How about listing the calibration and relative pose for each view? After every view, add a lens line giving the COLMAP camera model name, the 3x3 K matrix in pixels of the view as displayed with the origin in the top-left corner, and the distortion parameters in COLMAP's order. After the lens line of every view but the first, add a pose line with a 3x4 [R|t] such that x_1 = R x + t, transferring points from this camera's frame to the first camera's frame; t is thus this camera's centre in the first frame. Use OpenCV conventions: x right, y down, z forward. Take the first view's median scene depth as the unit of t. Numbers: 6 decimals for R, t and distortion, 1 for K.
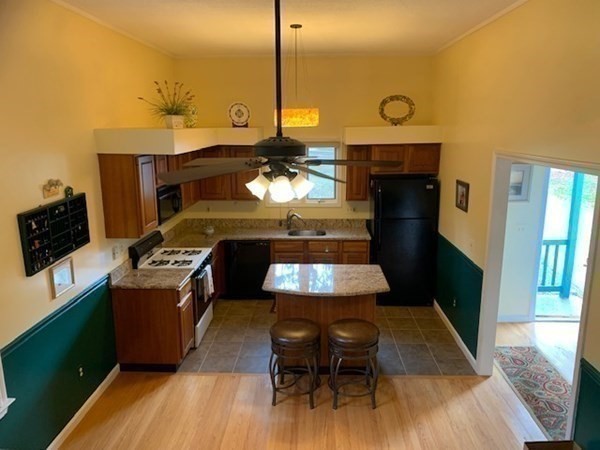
lens RADIAL K [[459.1, 0, 300.0], [0, 459.1, 225.0], [0, 0, 1]] dist [0.079198, -0.099197]
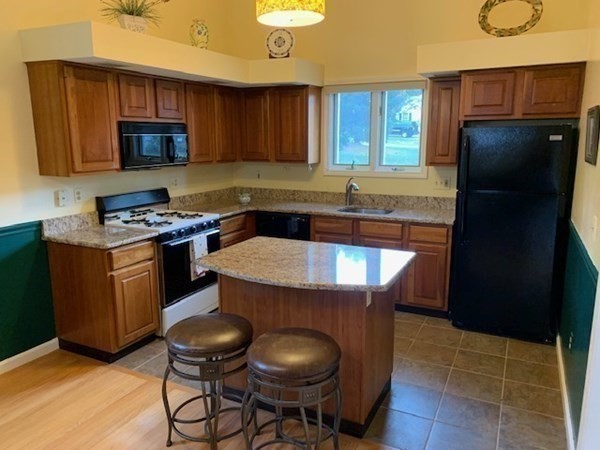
lens RADIAL K [[459.1, 0, 300.0], [0, 459.1, 225.0], [0, 0, 1]] dist [0.079198, -0.099197]
pose [[0.912668, 0.079531, -0.400890, 0.224856], [-0.089129, 0.996006, -0.005317, 0.056442], [0.398866, 0.040583, 0.916111, 0.332753]]
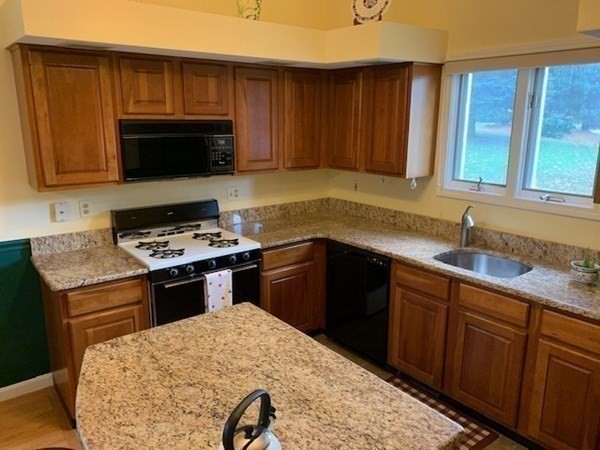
lens RADIAL K [[463.1, 0, 303.5], [0, 463.1, 222.4], [0, 0, 1]] dist [0.026376, -0.004071]
pose [[0.655334, 0.177984, -0.734071, 0.241201], [-0.173470, 0.981329, 0.083072, -0.030245], [0.735150, 0.072899, 0.673973, 0.615637]]
